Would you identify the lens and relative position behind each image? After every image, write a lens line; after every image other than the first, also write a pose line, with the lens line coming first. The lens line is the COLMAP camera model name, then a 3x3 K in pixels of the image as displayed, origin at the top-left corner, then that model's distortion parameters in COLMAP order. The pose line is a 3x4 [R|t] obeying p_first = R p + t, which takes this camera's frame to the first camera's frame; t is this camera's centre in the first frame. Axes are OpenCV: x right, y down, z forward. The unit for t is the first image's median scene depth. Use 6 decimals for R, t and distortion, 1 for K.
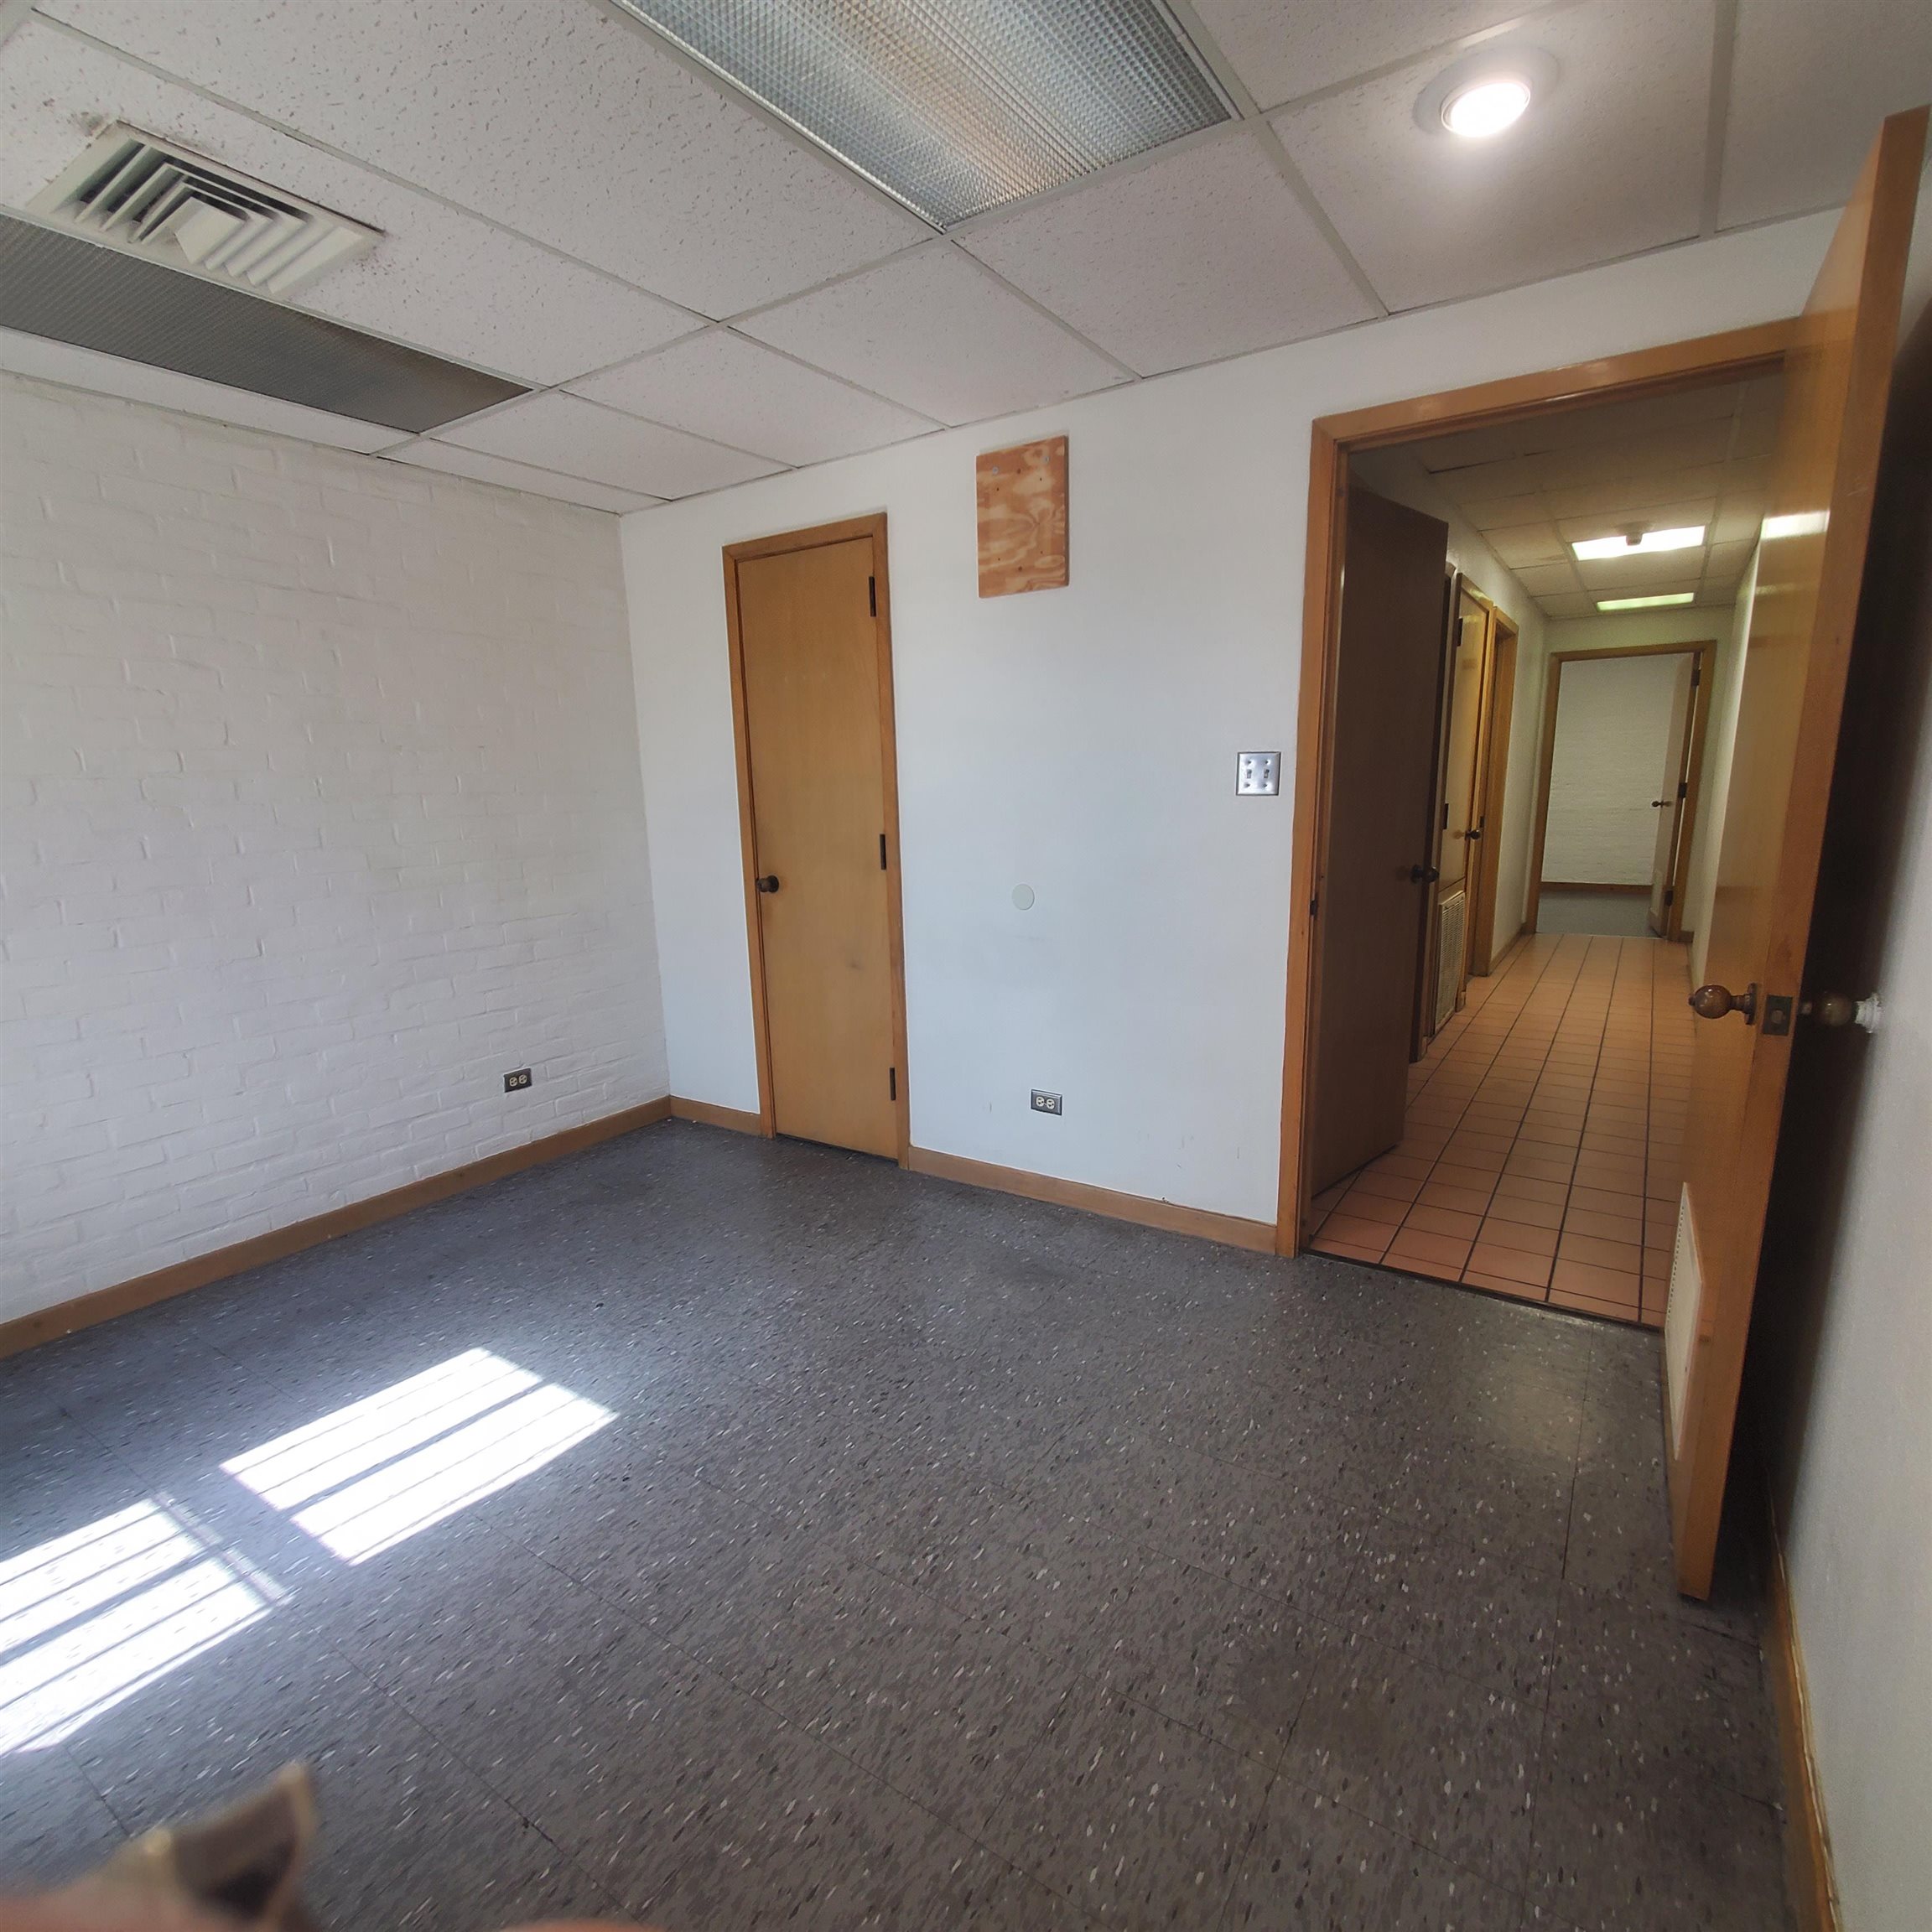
lens RADIAL K [[1023.1, 0, 955.1], [0, 1023.1, 1001.7], [0, 0, 1]] dist [0.000784, 0.002953]
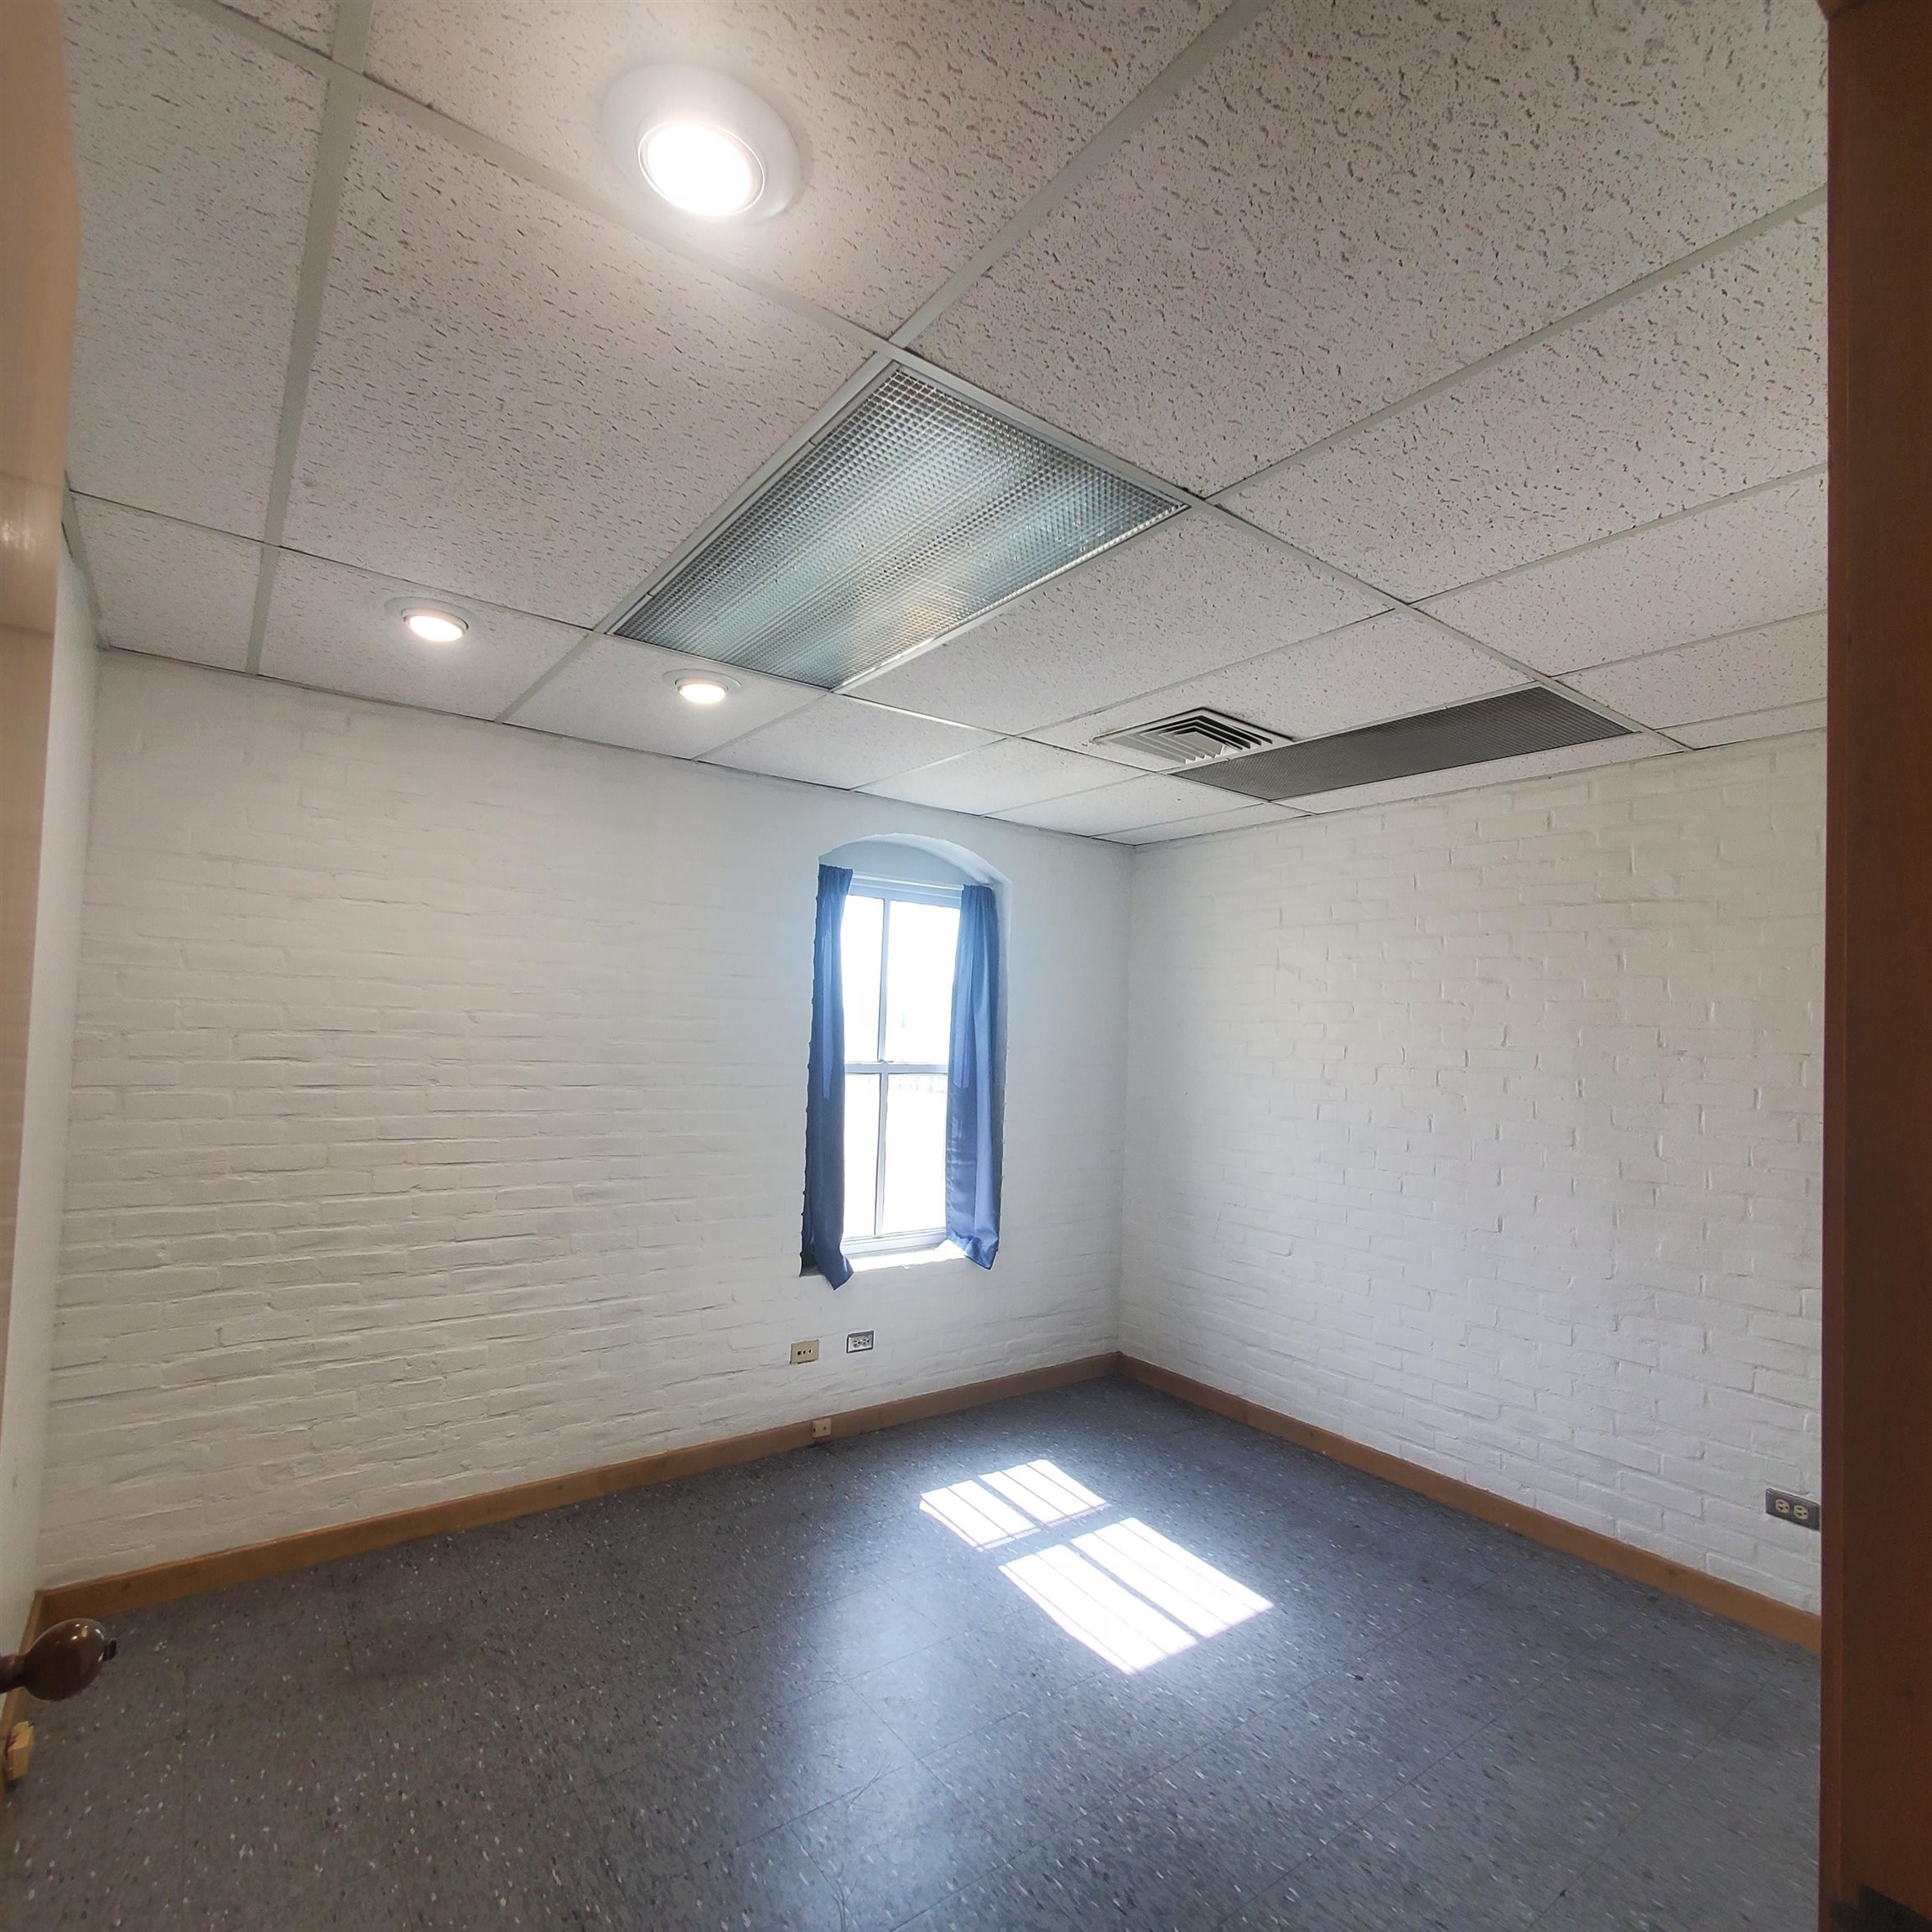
lens RADIAL K [[1023.1, 0, 955.1], [0, 1023.1, 1001.7], [0, 0, 1]] dist [0.000784, 0.002953]
pose [[-0.336570, -0.012965, -0.941569, 0.762944], [-0.228690, 0.971095, 0.068375, -0.311451], [0.913467, 0.238341, -0.329807, 1.059847]]
